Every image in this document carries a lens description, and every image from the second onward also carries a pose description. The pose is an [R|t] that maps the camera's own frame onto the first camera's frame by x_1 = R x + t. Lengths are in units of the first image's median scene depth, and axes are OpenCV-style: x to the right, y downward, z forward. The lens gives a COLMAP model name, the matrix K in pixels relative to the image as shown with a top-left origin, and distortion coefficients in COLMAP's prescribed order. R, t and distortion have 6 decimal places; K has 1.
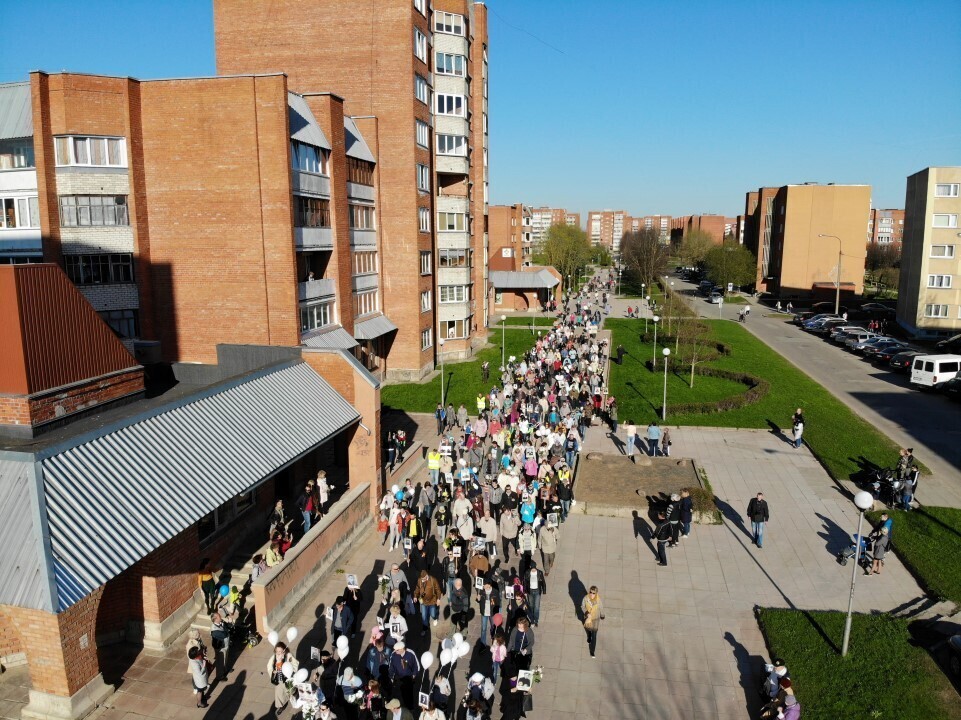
lens RADIAL K [[738.5, 0, 467.9], [0, 738.5, 361.9], [0, 0, 1]] dist [0.213355, -0.426419]
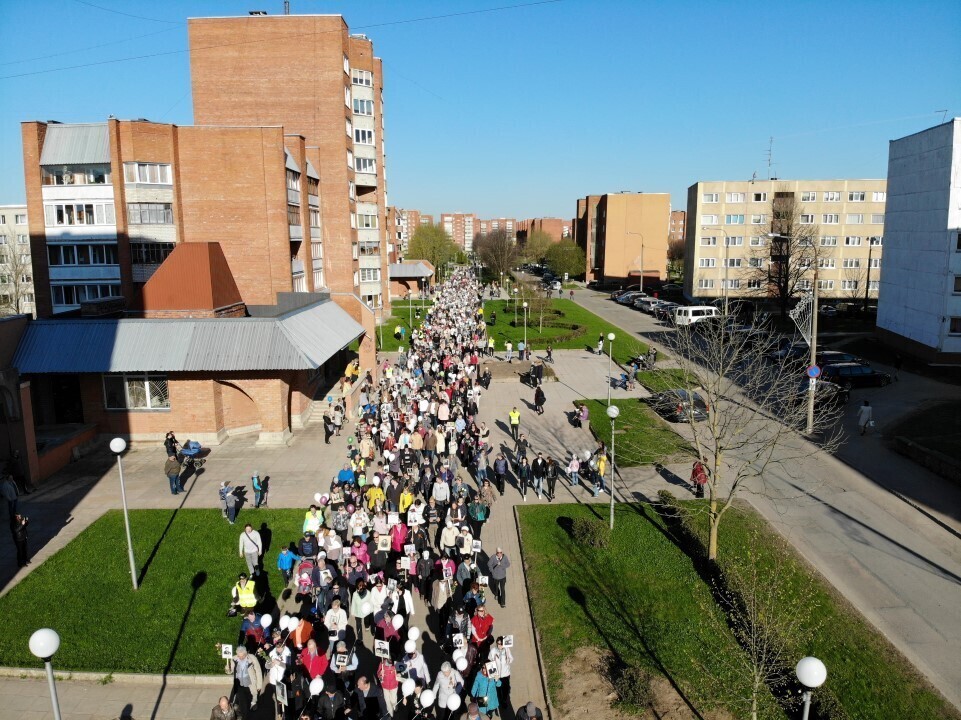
lens RADIAL K [[738.5, 0, 467.9], [0, 738.5, 361.9], [0, 0, 1]] dist [0.213355, -0.426419]
pose [[0.980495, -0.038606, 0.192714, -0.129774], [0.039014, 0.999237, 0.001680, 0.081784], [-0.192632, 0.005871, 0.981253, -0.417144]]
